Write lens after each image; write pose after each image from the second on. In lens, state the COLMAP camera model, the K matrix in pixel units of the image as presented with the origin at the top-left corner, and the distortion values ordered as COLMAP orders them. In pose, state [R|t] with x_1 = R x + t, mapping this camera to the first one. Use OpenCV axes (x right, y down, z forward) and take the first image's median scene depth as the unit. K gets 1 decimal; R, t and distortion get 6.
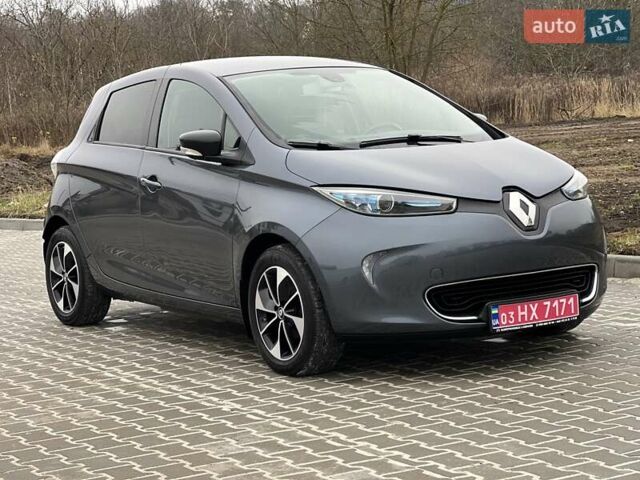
lens RADIAL K [[1414.3, 0, 318.8], [0, 1414.3, 221.6], [0, 0, 1]] dist [-0.055862, 4.602220]
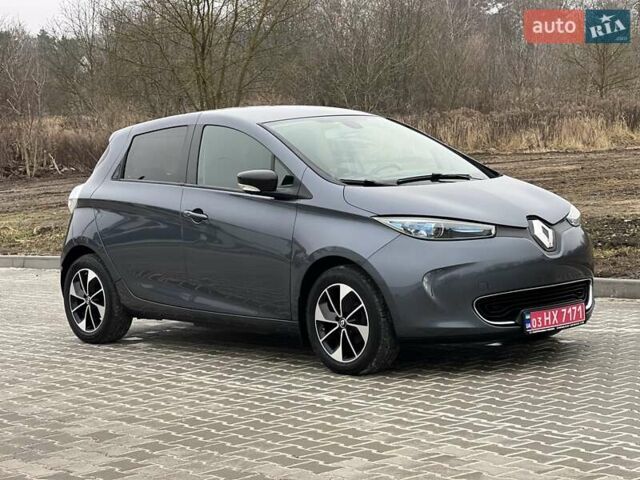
lens RADIAL K [[1414.3, 0, 318.8], [0, 1414.3, 221.6], [0, 0, 1]] dist [-0.055862, 4.602220]
pose [[0.986700, -0.006017, 0.162441, -0.246825], [0.010088, 0.999655, -0.024249, 0.008257], [-0.162239, 0.025565, 0.986420, -0.181741]]
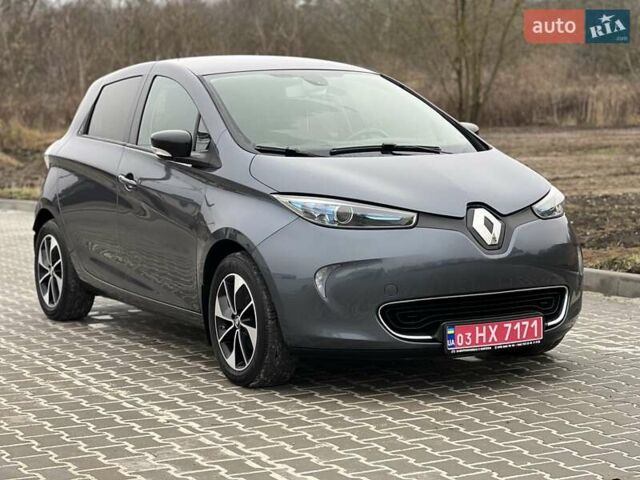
lens RADIAL K [[1414.3, 0, 318.8], [0, 1414.3, 221.6], [0, 0, 1]] dist [-0.055862, 4.602220]
pose [[0.997559, 0.043775, -0.054412, 0.081379], [-0.043439, 0.999029, 0.007349, -0.014322], [0.054681, -0.004967, 0.998492, 0.031071]]
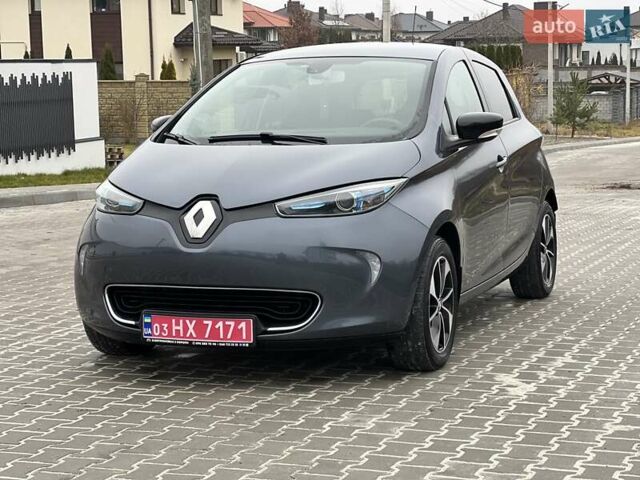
lens RADIAL K [[1414.3, 0, 318.8], [0, 1414.3, 221.6], [0, 0, 1]] dist [-0.055862, 4.602220]
pose [[0.608000, 0.113552, -0.785775, 0.923401], [-0.082675, 0.993394, 0.079584, -0.088078], [0.789621, 0.016576, 0.613371, 0.480937]]
